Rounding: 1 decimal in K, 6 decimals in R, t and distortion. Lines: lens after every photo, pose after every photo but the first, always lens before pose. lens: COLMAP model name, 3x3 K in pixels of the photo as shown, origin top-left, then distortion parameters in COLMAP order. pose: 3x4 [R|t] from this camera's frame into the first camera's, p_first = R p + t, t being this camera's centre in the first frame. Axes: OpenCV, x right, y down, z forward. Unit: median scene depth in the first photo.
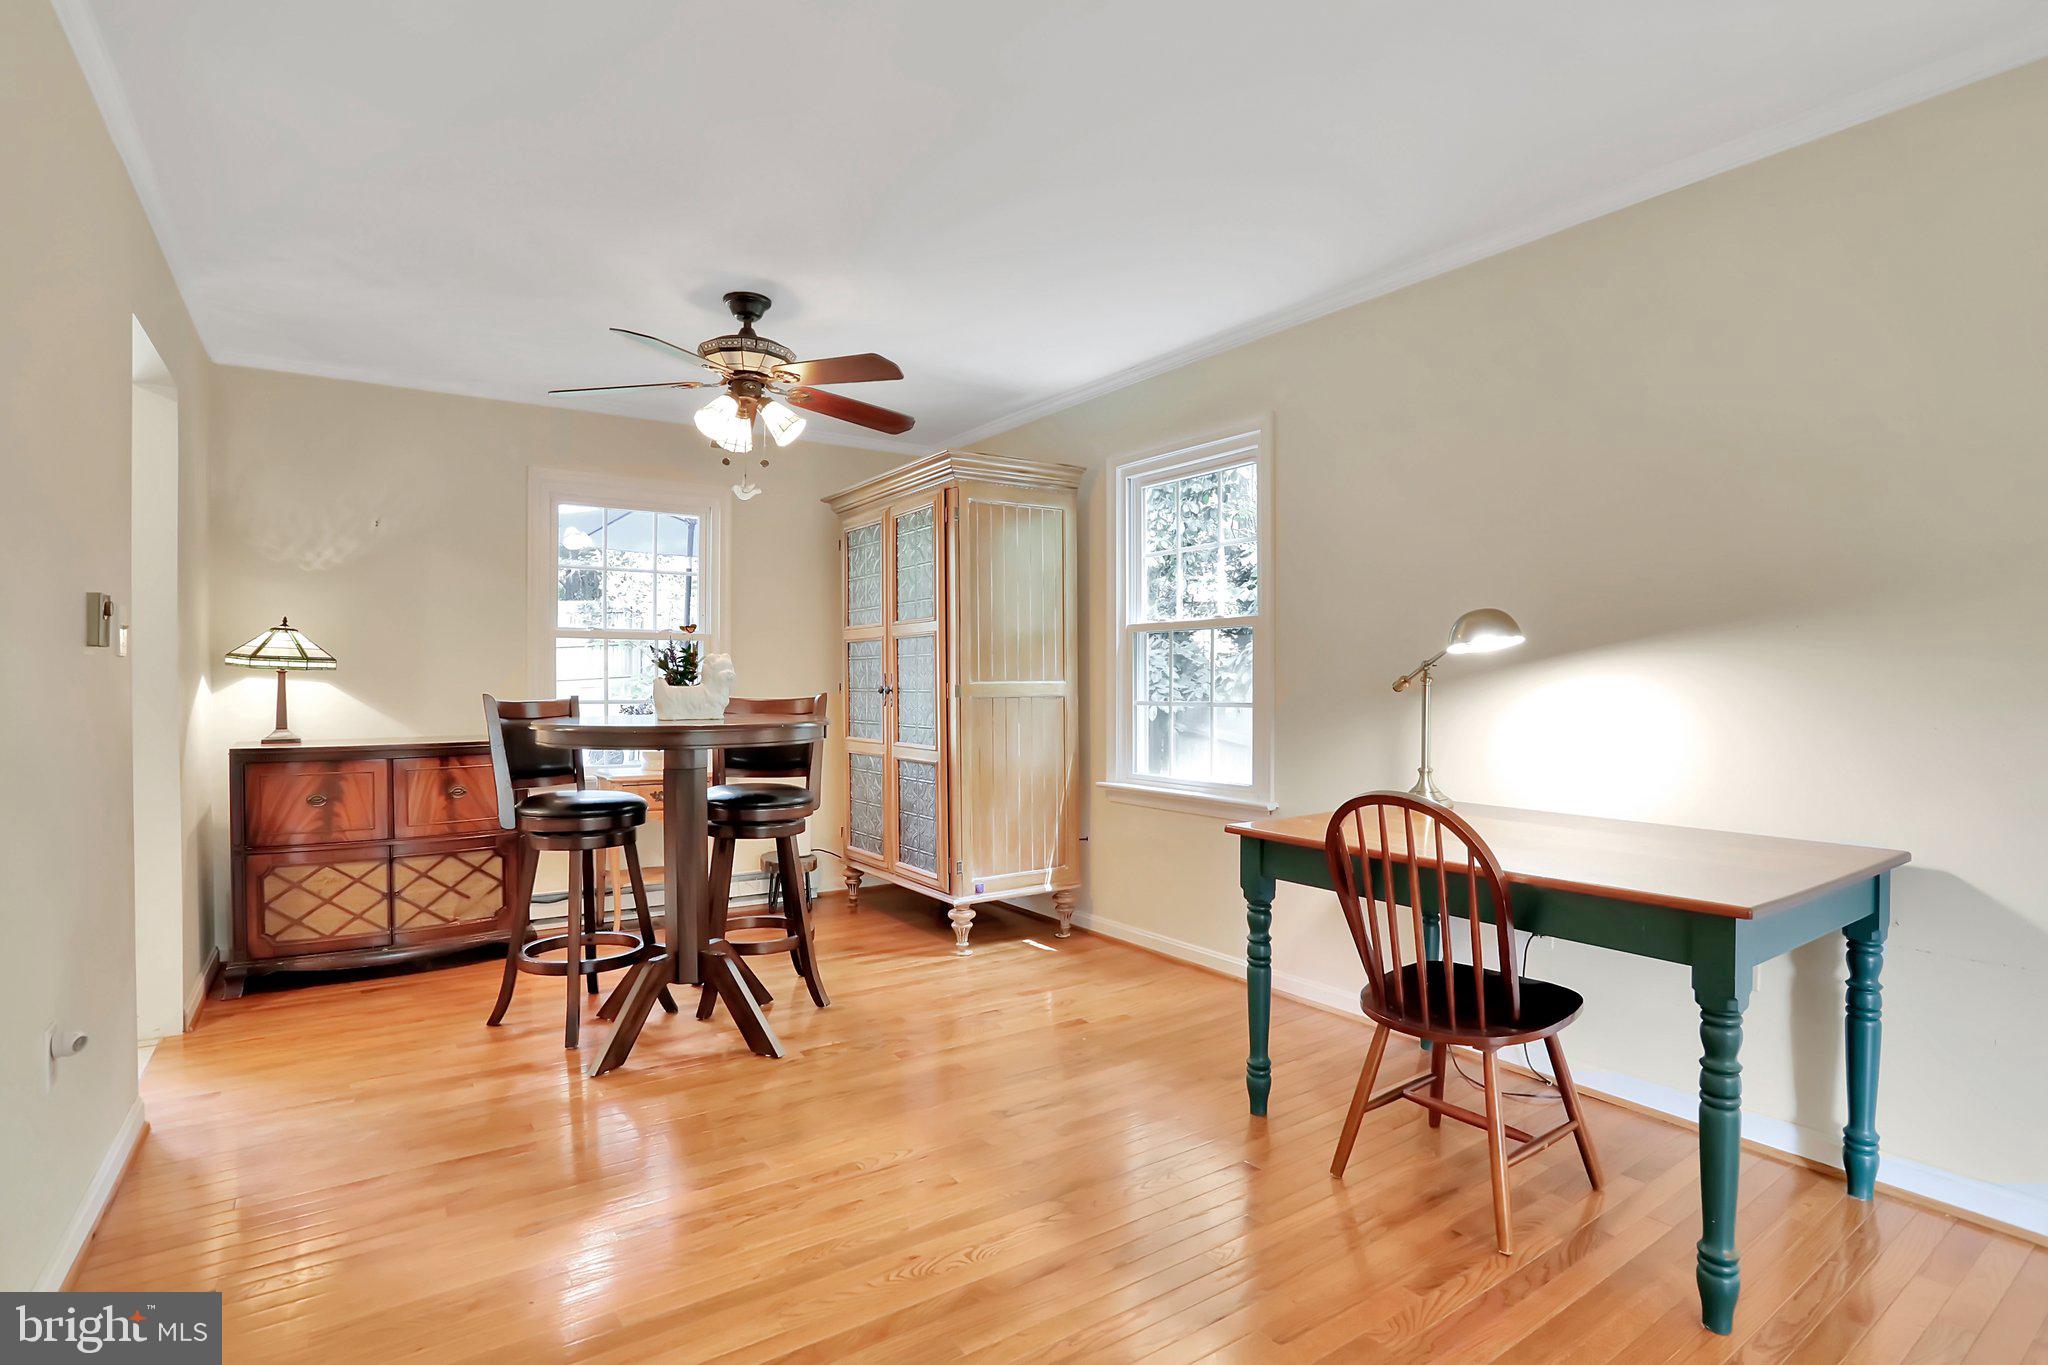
lens RADIAL K [[1007.1, 0, 1024.8], [0, 1007.1, 686.6], [0, 0, 1]] dist [-0.042556, 0.007904]
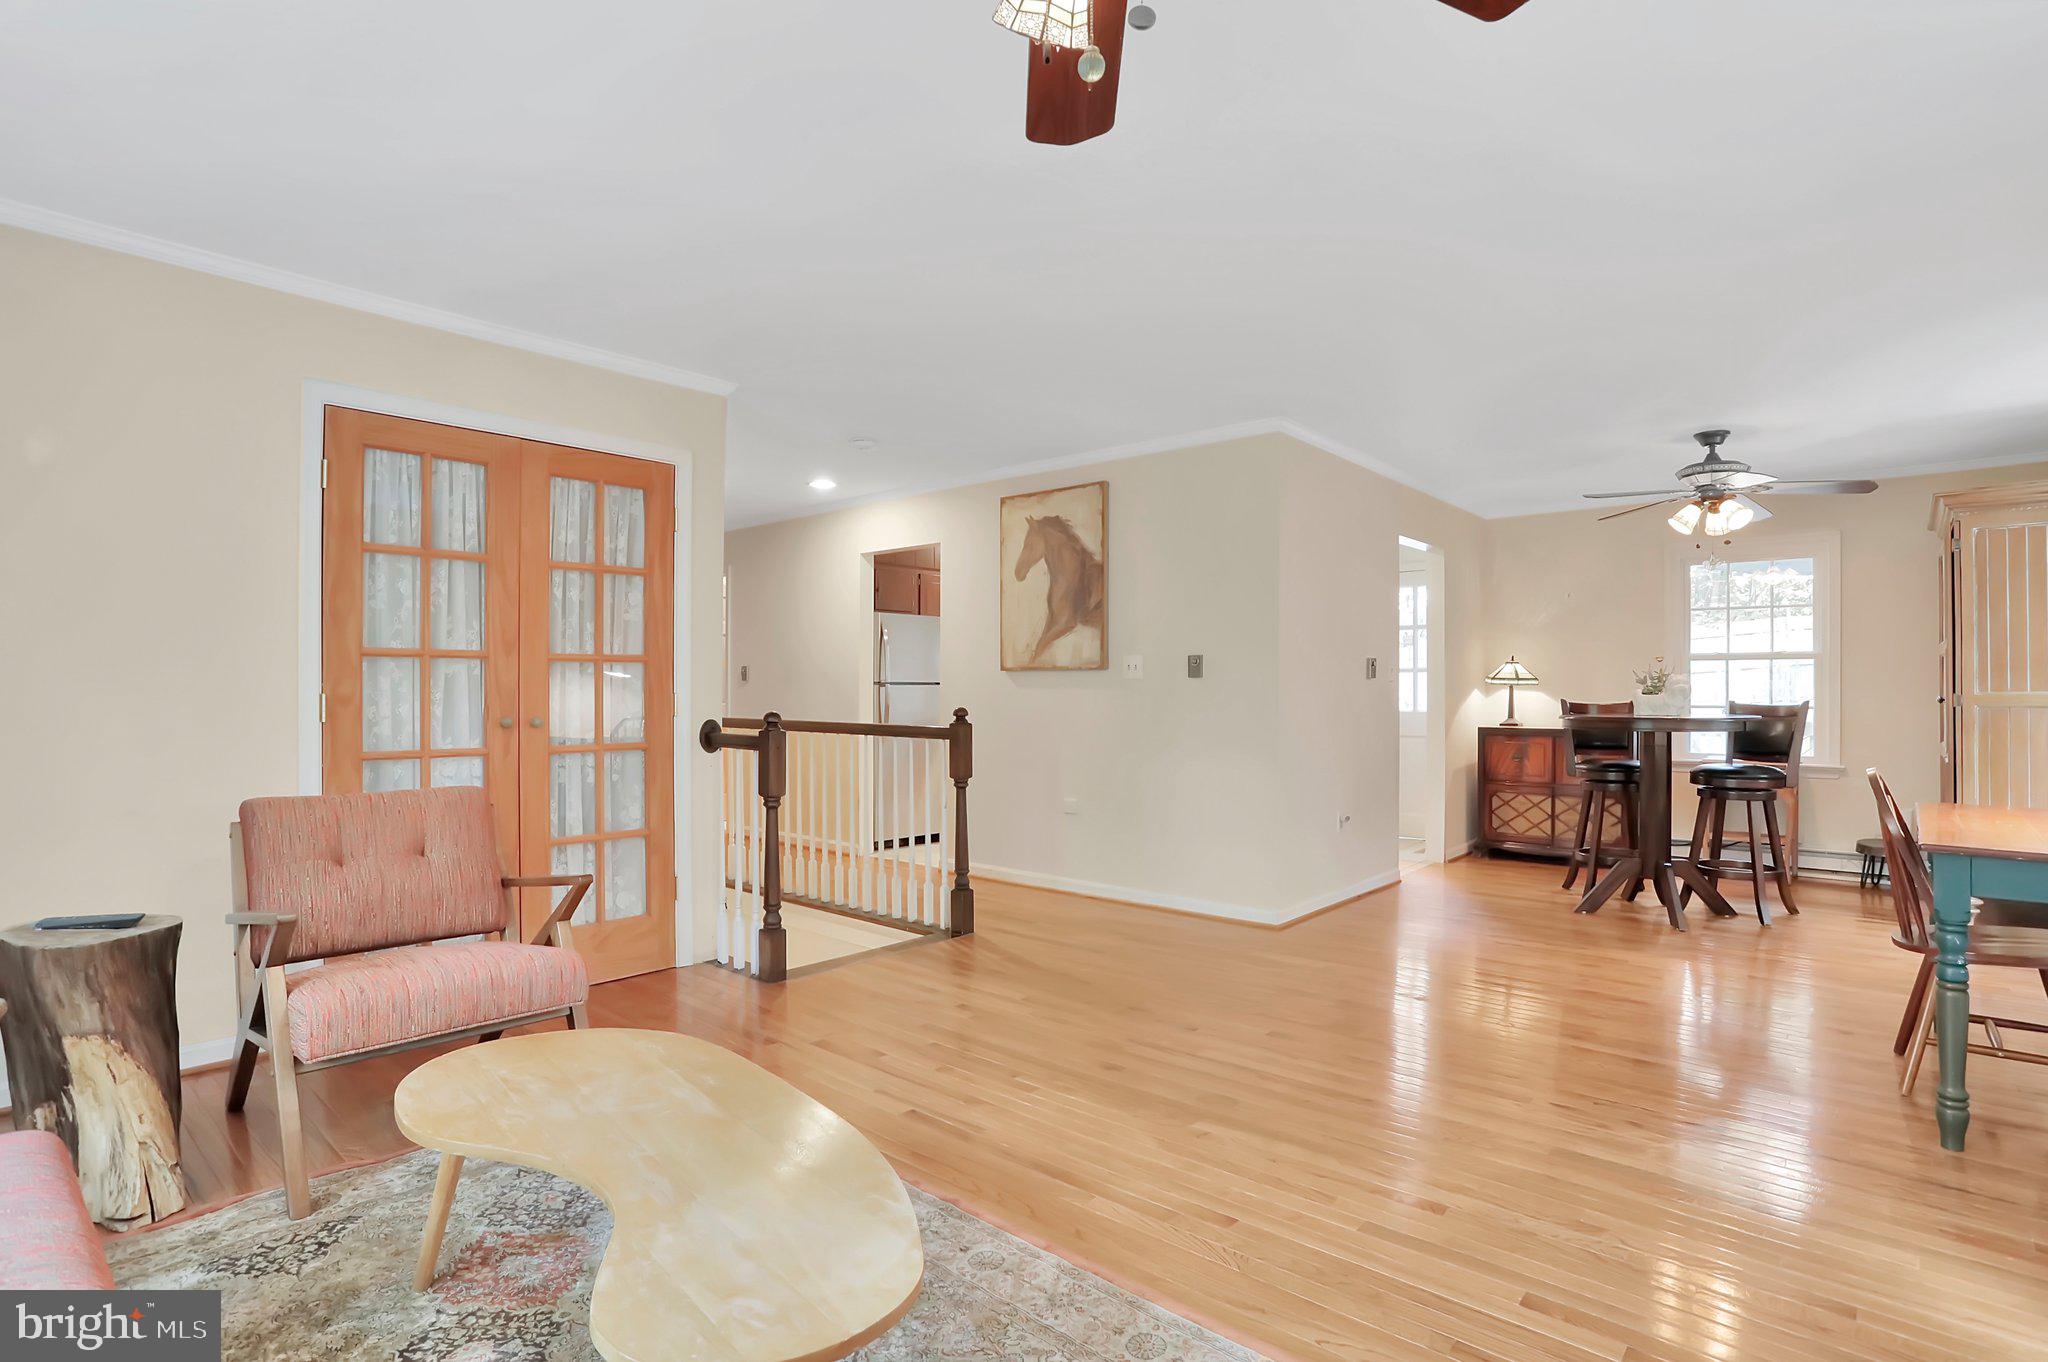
lens RADIAL K [[1007.1, 0, 1041.6], [0, 1007.1, 691.8], [0, 0, 1]] dist [-0.042556, 0.007904]
pose [[0.262950, 0.000907, -0.964809, 0.810229], [-0.004367, 0.999990, -0.000250, -0.000662], [0.964800, 0.004279, 0.262952, -0.317115]]
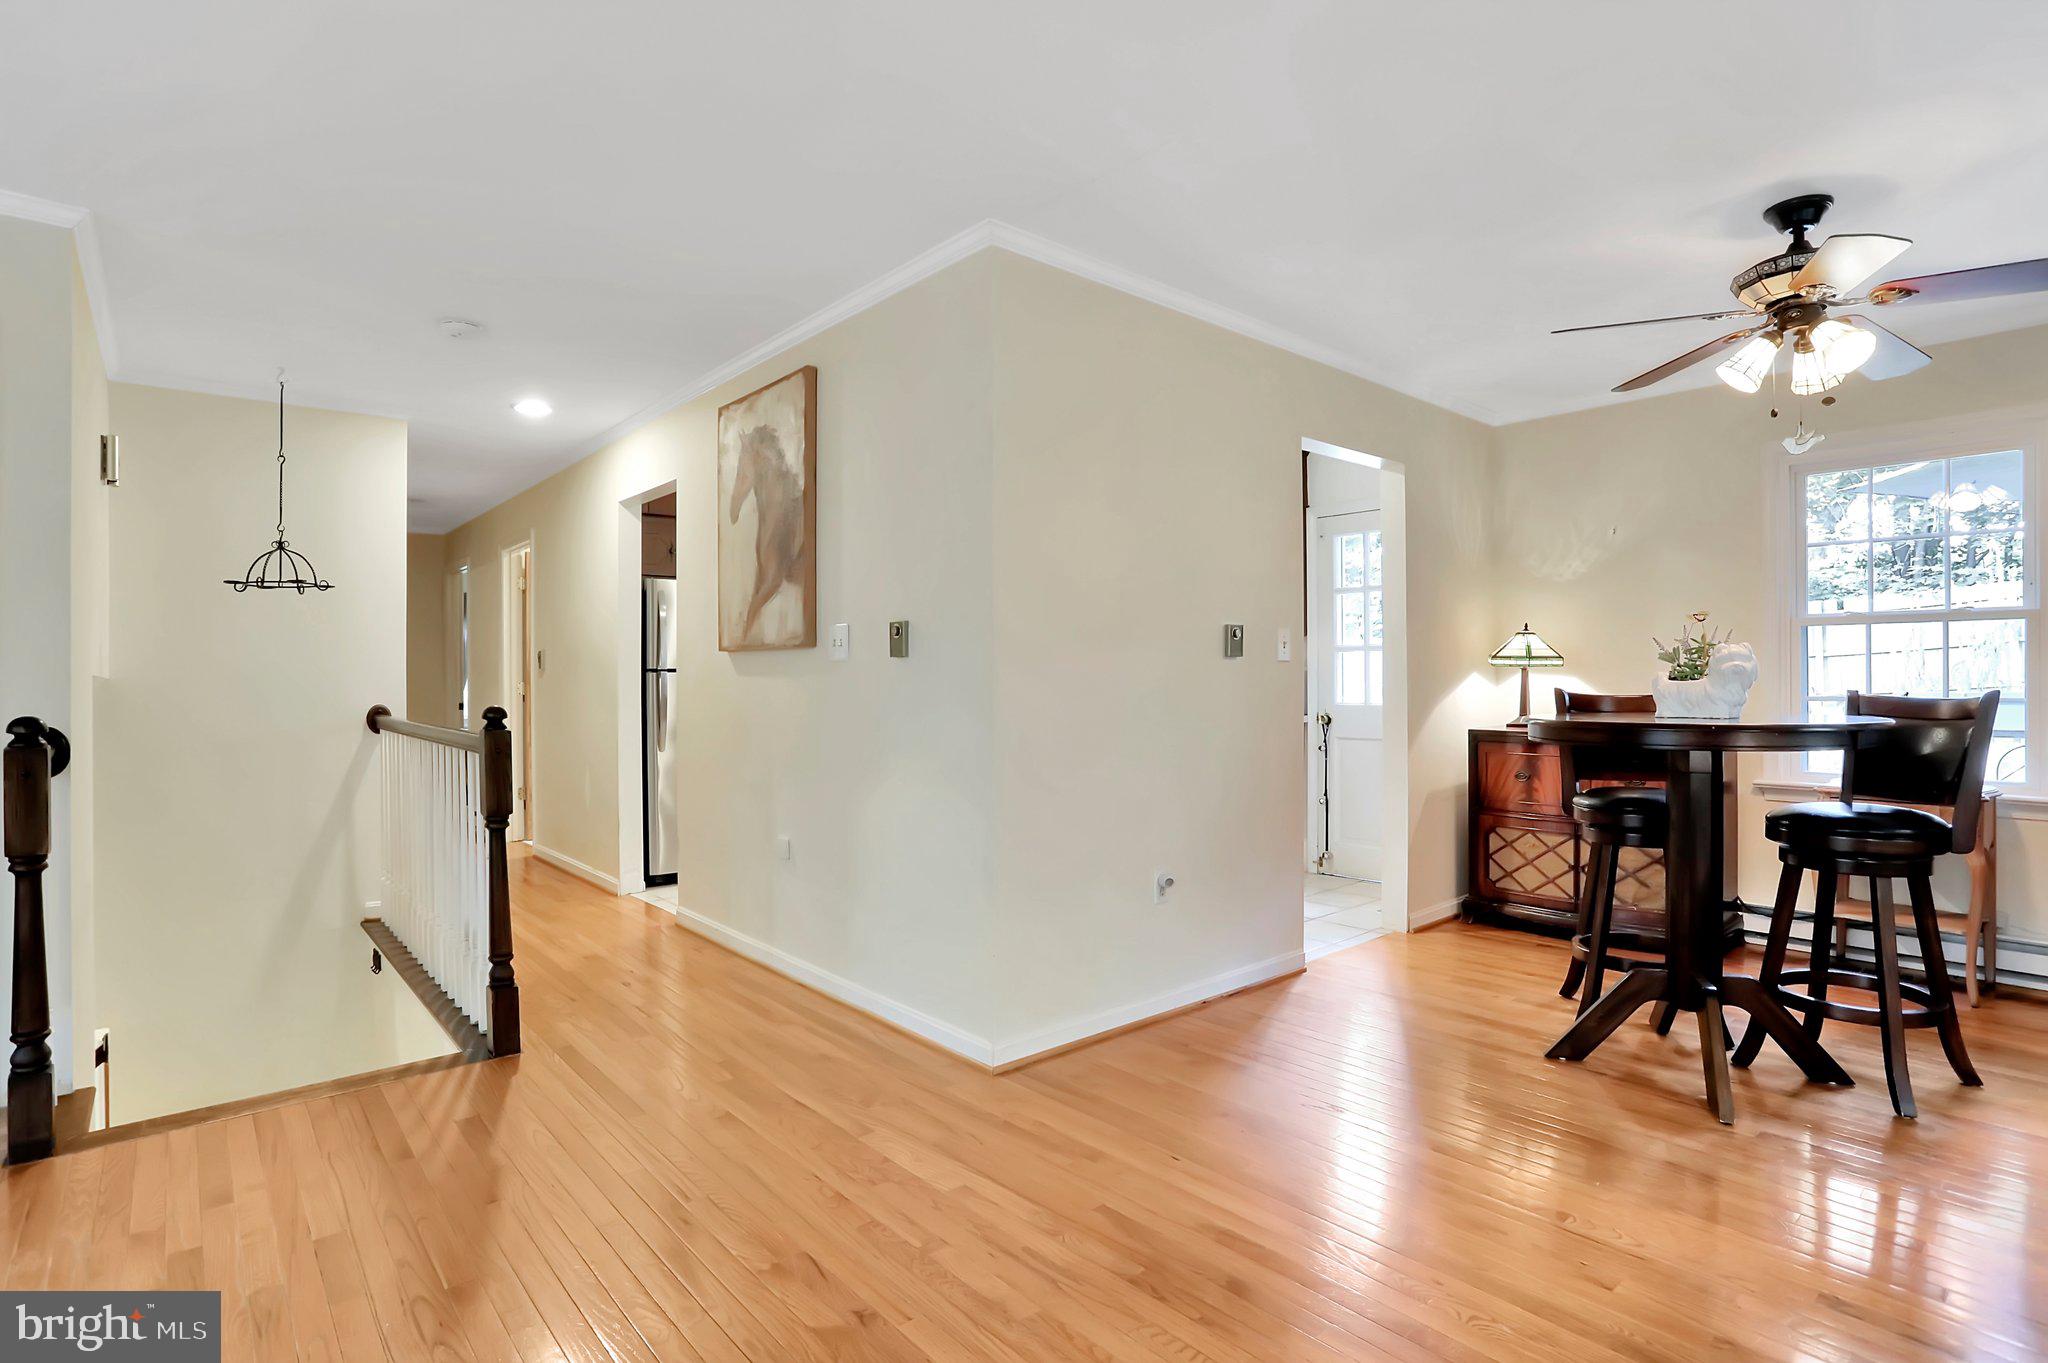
lens RADIAL K [[1007.1, 0, 1026.9], [0, 1007.1, 679.2], [0, 0, 1]] dist [-0.042556, 0.007904]
pose [[0.114020, -0.000971, -0.993478, 0.411027], [0.000516, 0.999999, -0.000919, -0.001385], [0.993478, -0.000407, 0.114020, 0.263964]]
